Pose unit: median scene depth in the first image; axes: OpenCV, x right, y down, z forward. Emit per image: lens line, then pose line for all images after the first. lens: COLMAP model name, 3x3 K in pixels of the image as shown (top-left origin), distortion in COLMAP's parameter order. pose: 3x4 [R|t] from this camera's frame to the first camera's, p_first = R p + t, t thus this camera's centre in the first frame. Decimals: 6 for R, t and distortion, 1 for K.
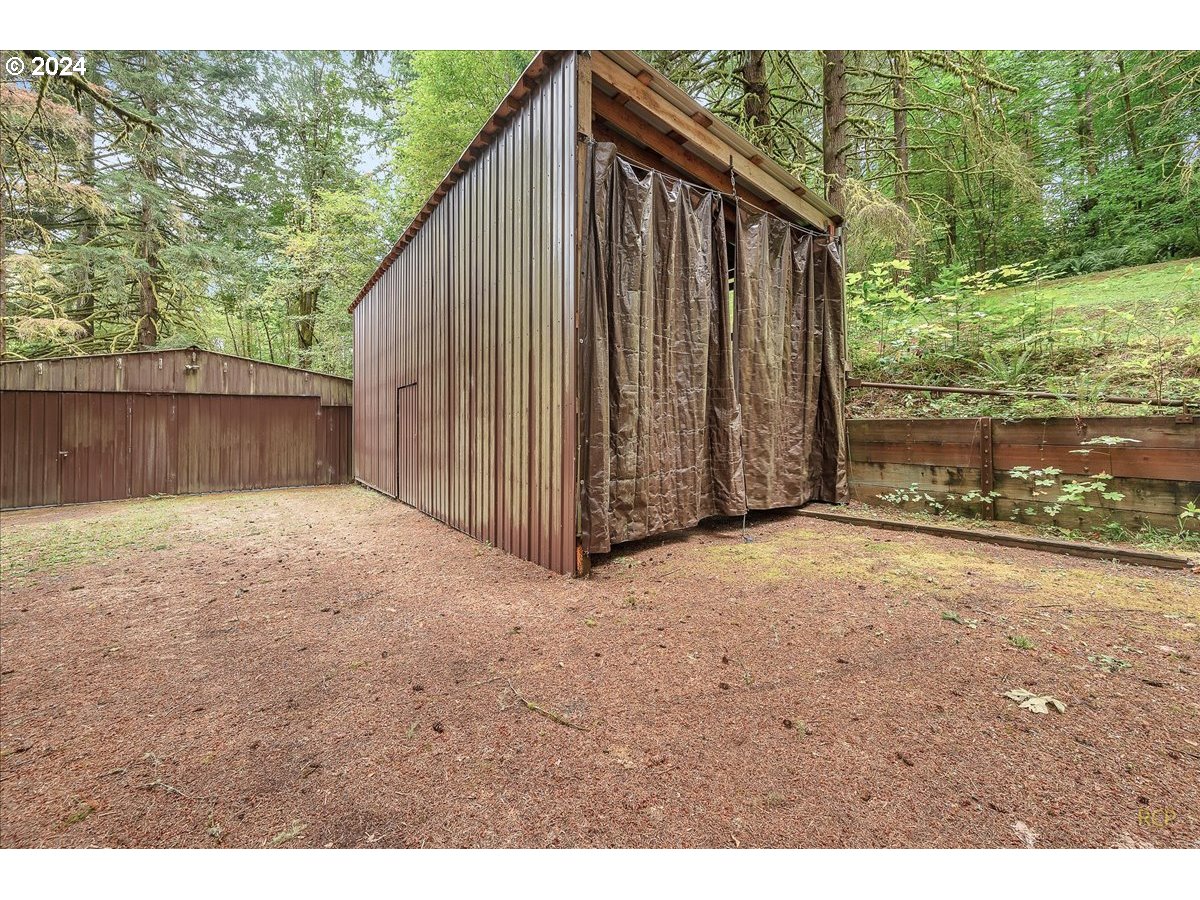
lens RADIAL K [[485.4, 0, 601.0], [0, 485.4, 415.2], [0, 0, 1]] dist [-0.000222, 0.000048]
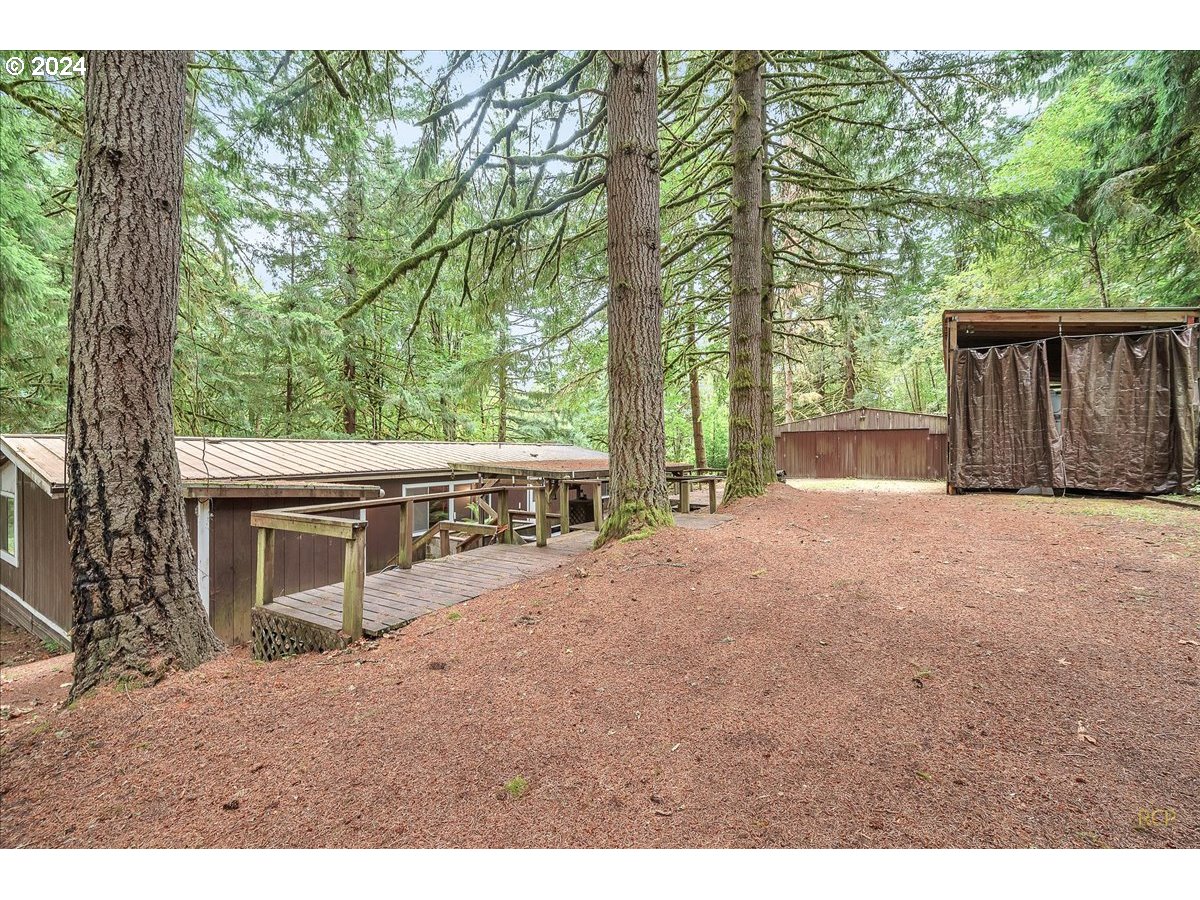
lens RADIAL K [[484.1, 0, 600.0], [0, 484.1, 450.0], [0, 0, 1]] dist [0.000432, 0.000192]
pose [[0.325255, 0.011206, -0.945560, 1.507647], [0.017540, 0.999686, 0.017881, -0.031197], [0.945464, -0.022401, 0.324956, -1.478289]]
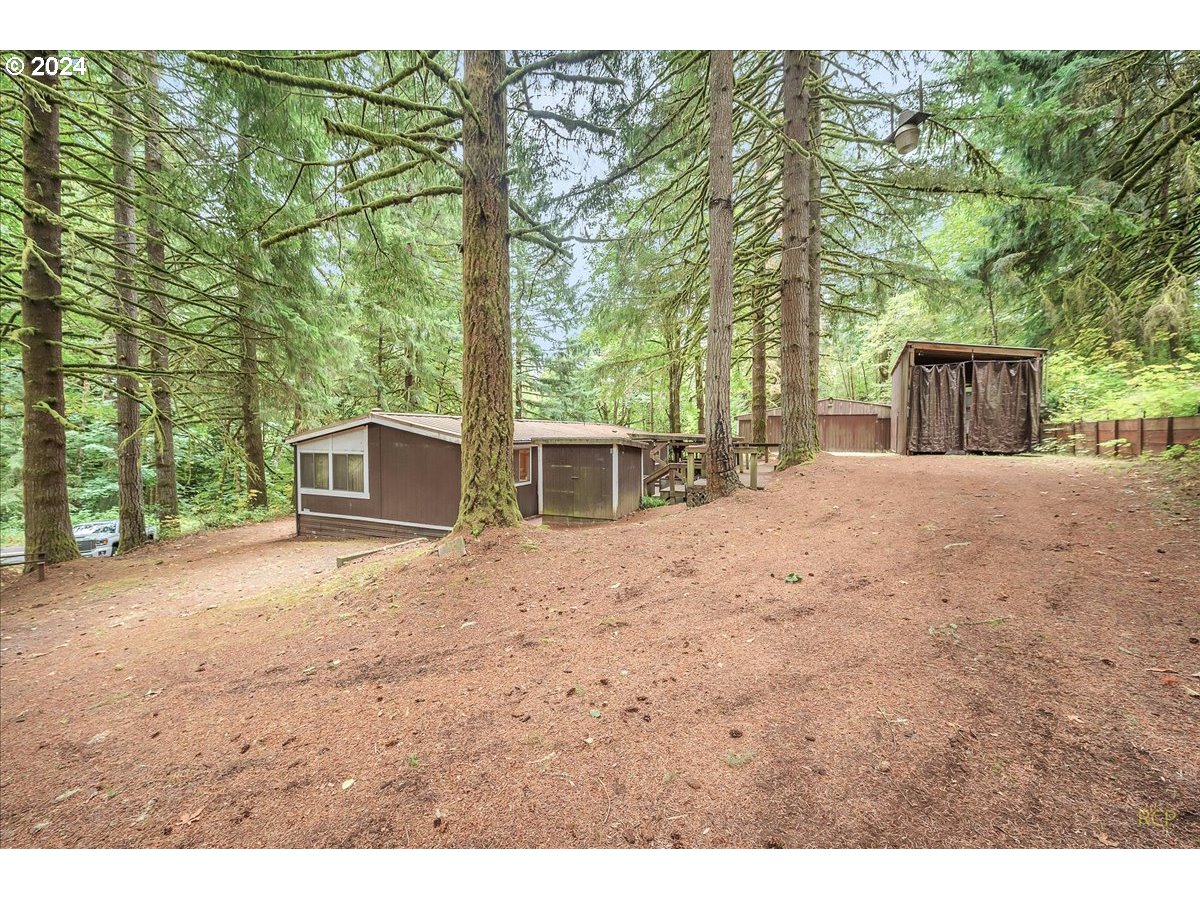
lens RADIAL K [[491.1, 0, 600.0], [0, 491.1, 450.0], [0, 0, 1]] dist [-0.000144, 0.000101]
pose [[0.454247, 0.043138, -0.889831, 2.110472], [0.011809, 0.998448, 0.054432, -0.026950], [0.890798, -0.035234, 0.453032, -2.880556]]
